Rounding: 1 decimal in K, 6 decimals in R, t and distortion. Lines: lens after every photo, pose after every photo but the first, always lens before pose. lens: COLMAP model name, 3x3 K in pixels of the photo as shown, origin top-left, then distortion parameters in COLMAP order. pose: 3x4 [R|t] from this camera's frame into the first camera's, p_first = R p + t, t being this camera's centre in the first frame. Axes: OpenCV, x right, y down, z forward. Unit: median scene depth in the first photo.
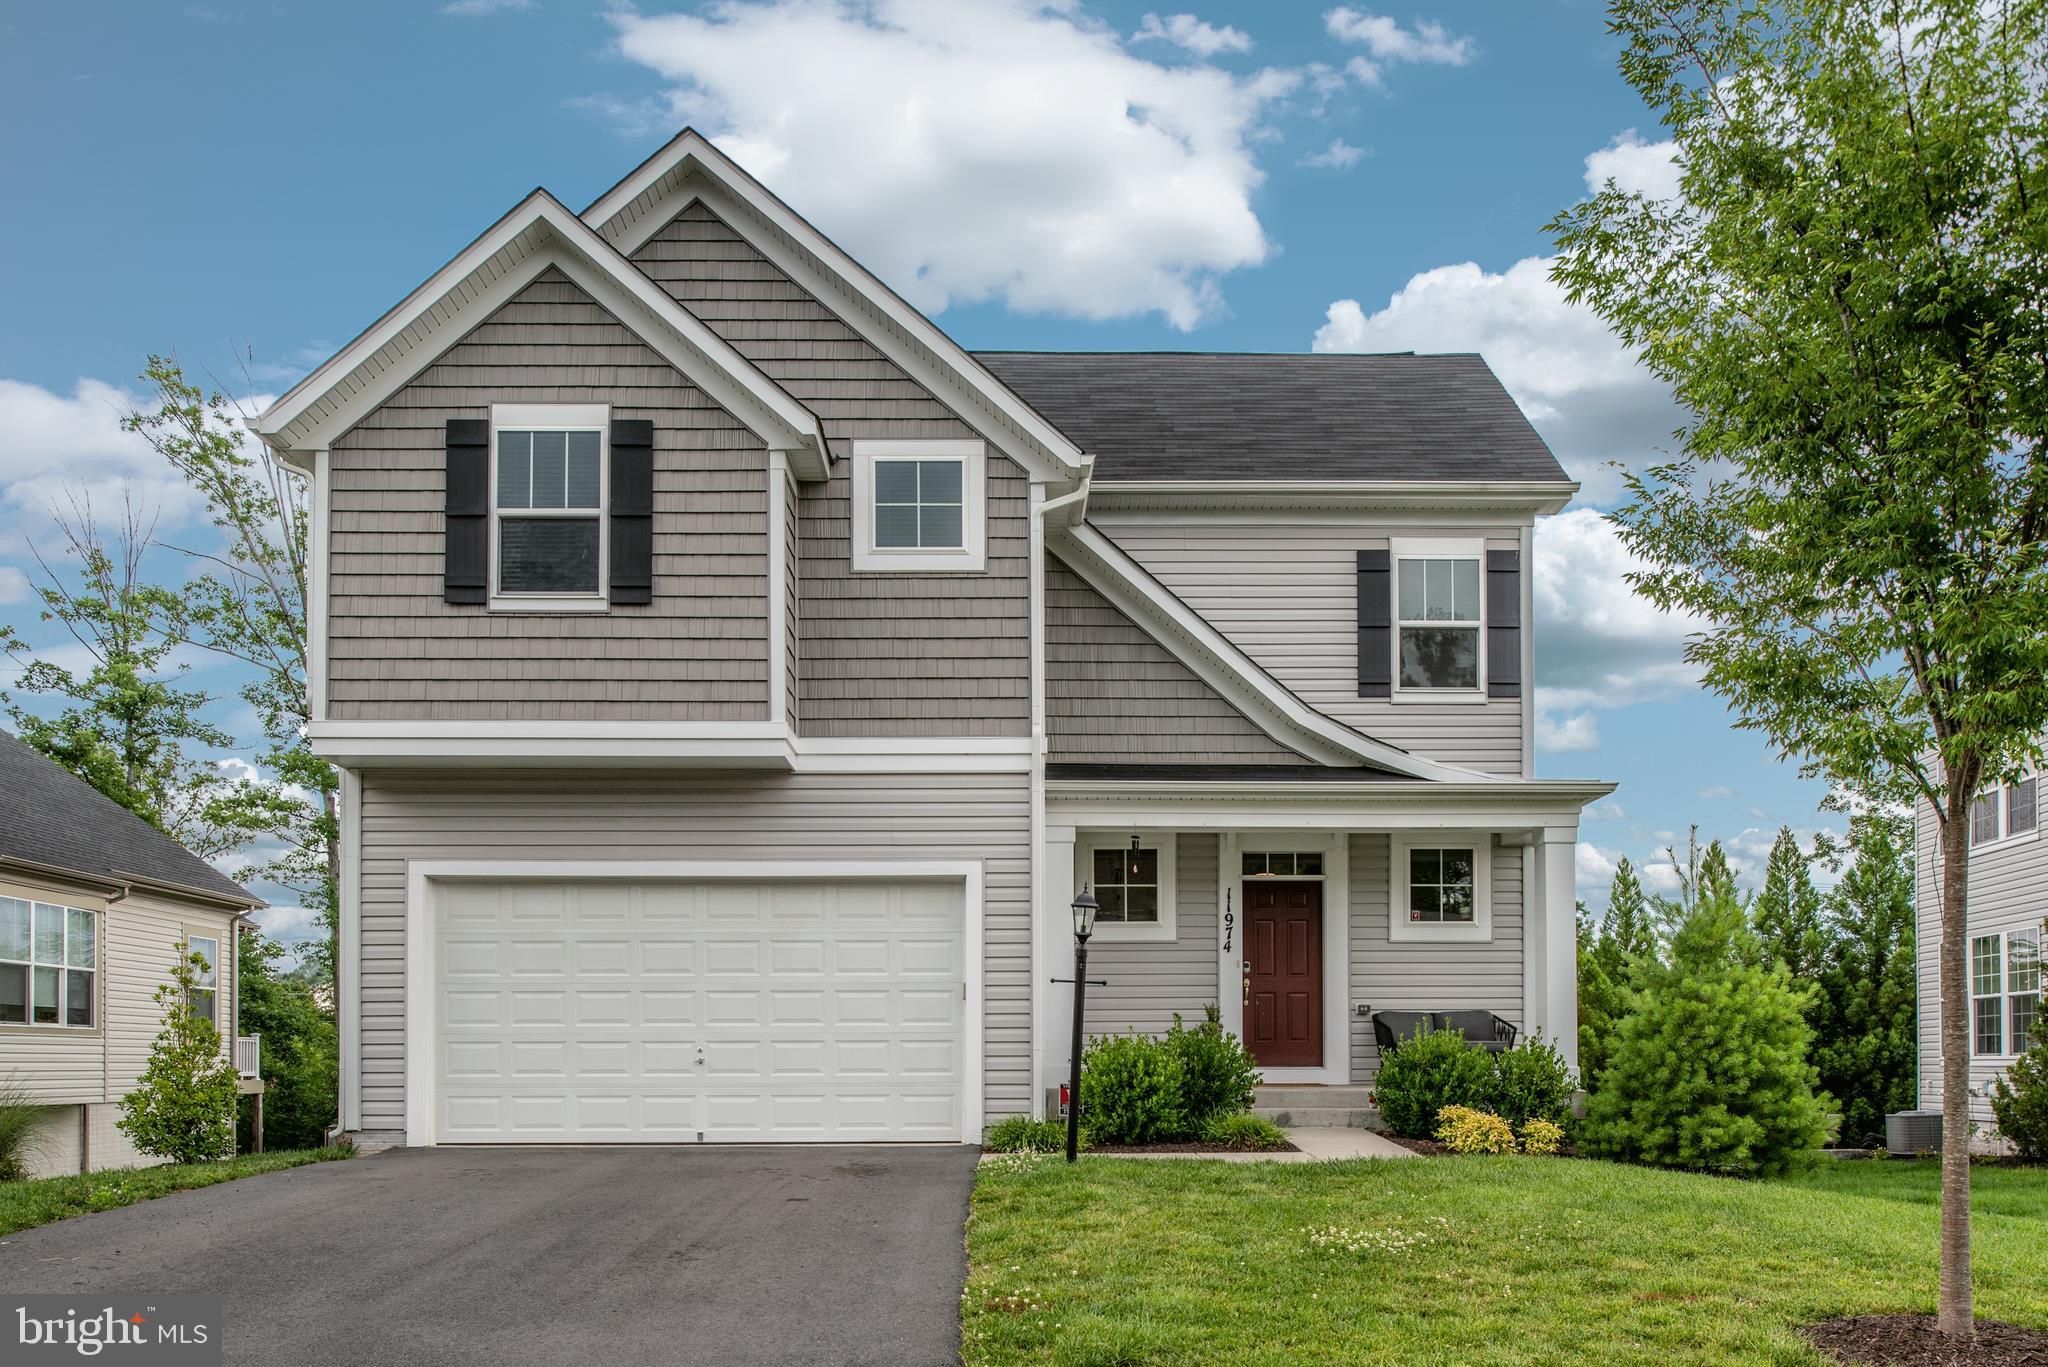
lens RADIAL K [[1395.8, 0, 1021.0], [0, 1395.8, 692.8], [0, 0, 1]] dist [-0.010708, 0.000579]
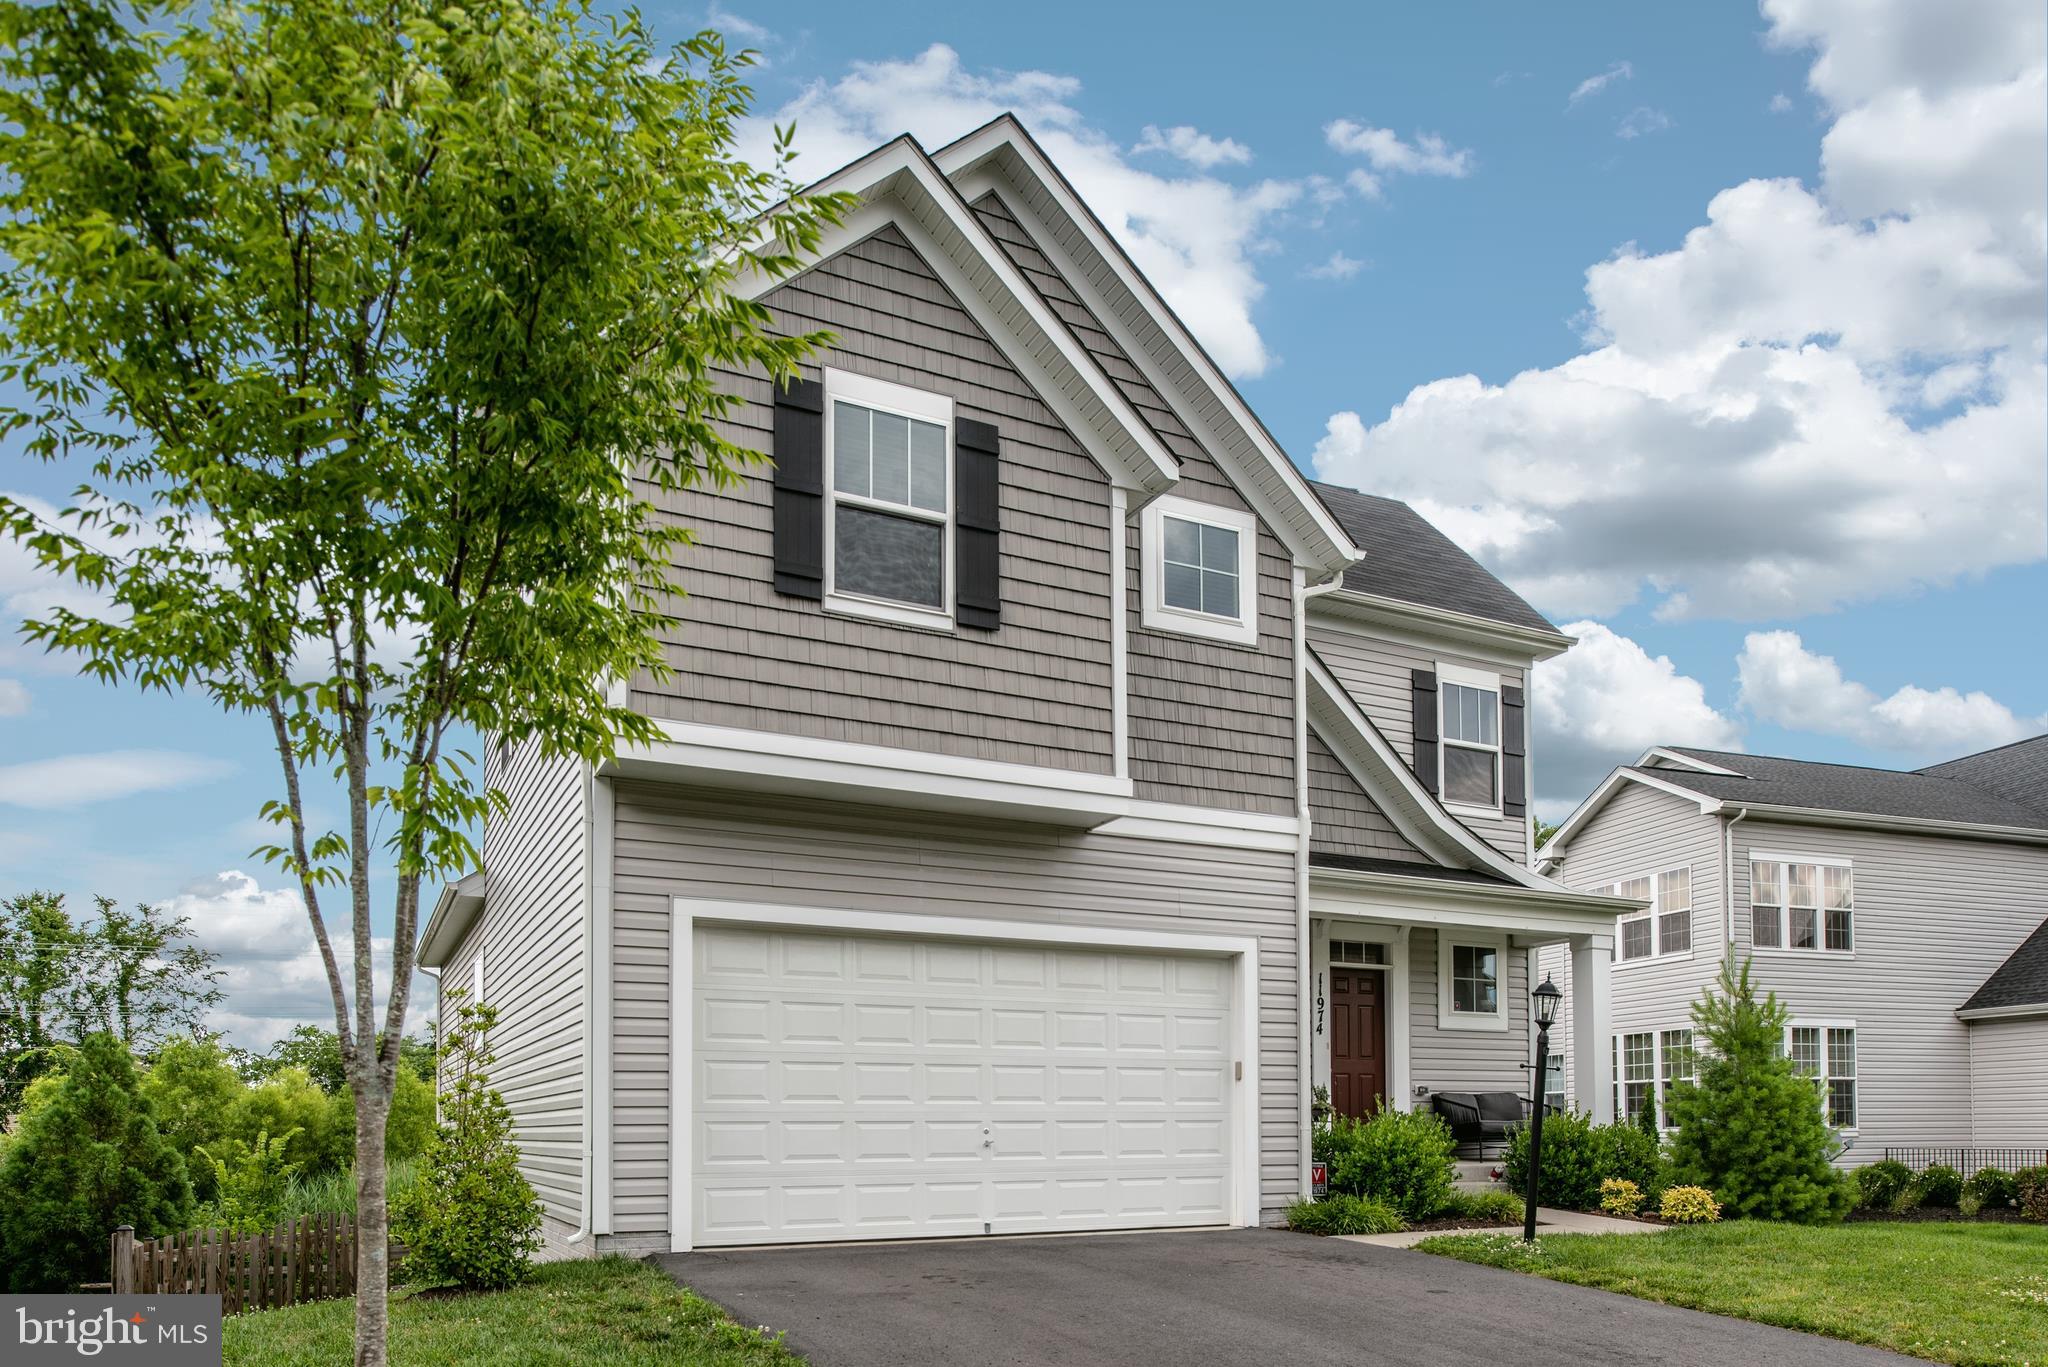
lens RADIAL K [[1376.3, 0, 1063.9], [0, 1376.3, 746.1], [0, 0, 1]] dist [-0.012881, -0.001121]
pose [[0.895627, 0.118823, 0.428641, -0.582099], [-0.114629, 0.992767, -0.035690, 0.035285], [-0.429782, -0.017170, 0.902770, 0.179604]]
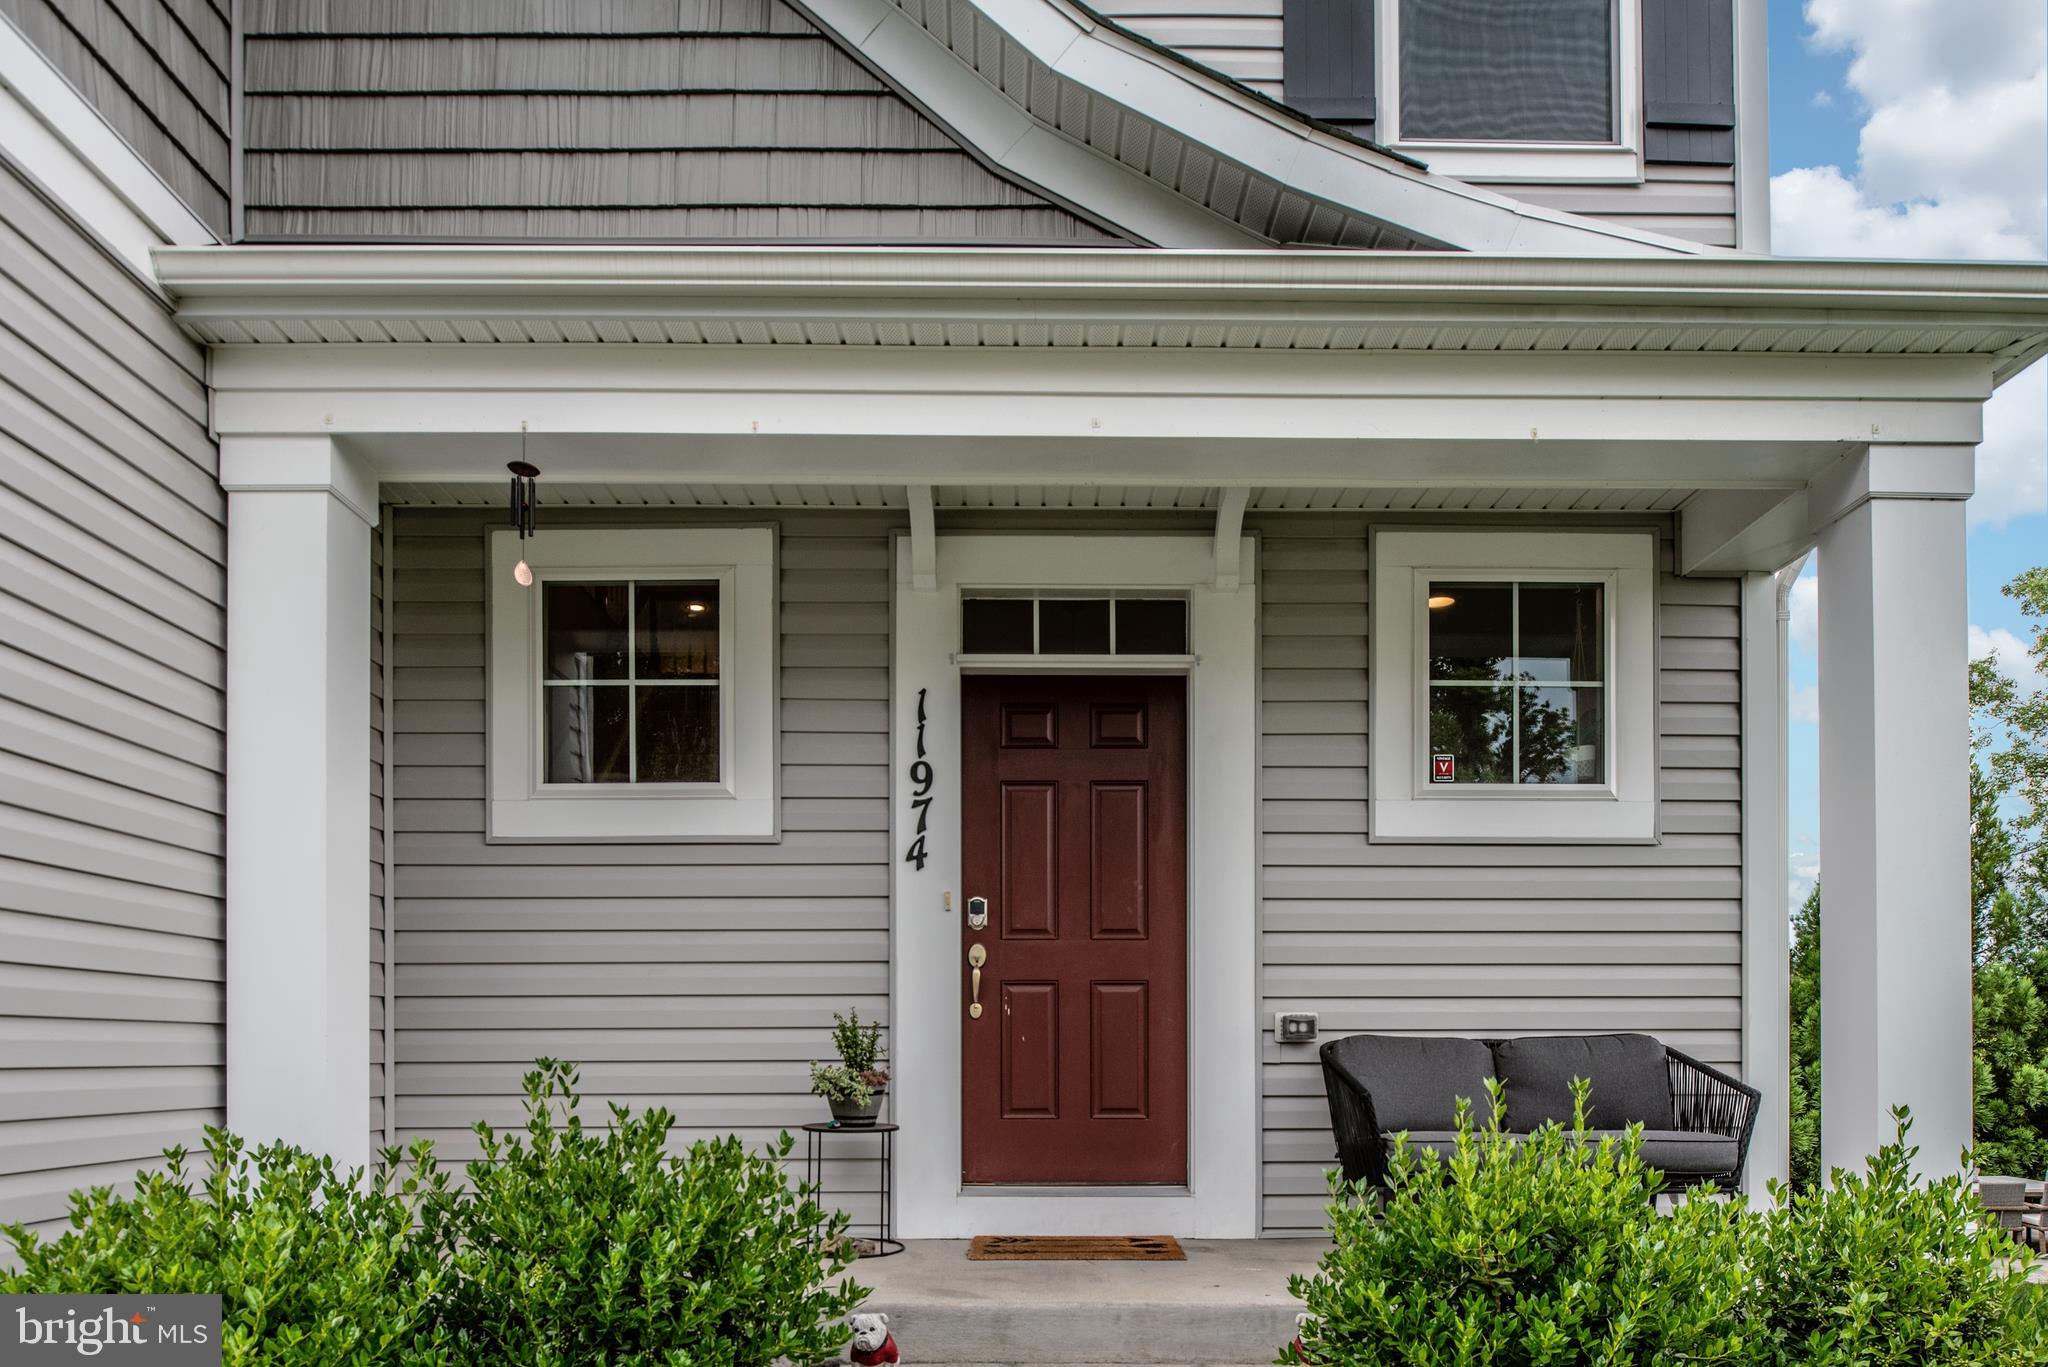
lens RADIAL K [[1440.7, 0, 980.3], [0, 1440.7, 976.0], [0, 0, 1]] dist [-0.027690, -0.002608]
pose [[0.999840, 0.000413, -0.017880, 0.200752], [0.003348, 0.977747, 0.209762, 0.159855], [0.017569, -0.209788, 0.977589, 0.752164]]
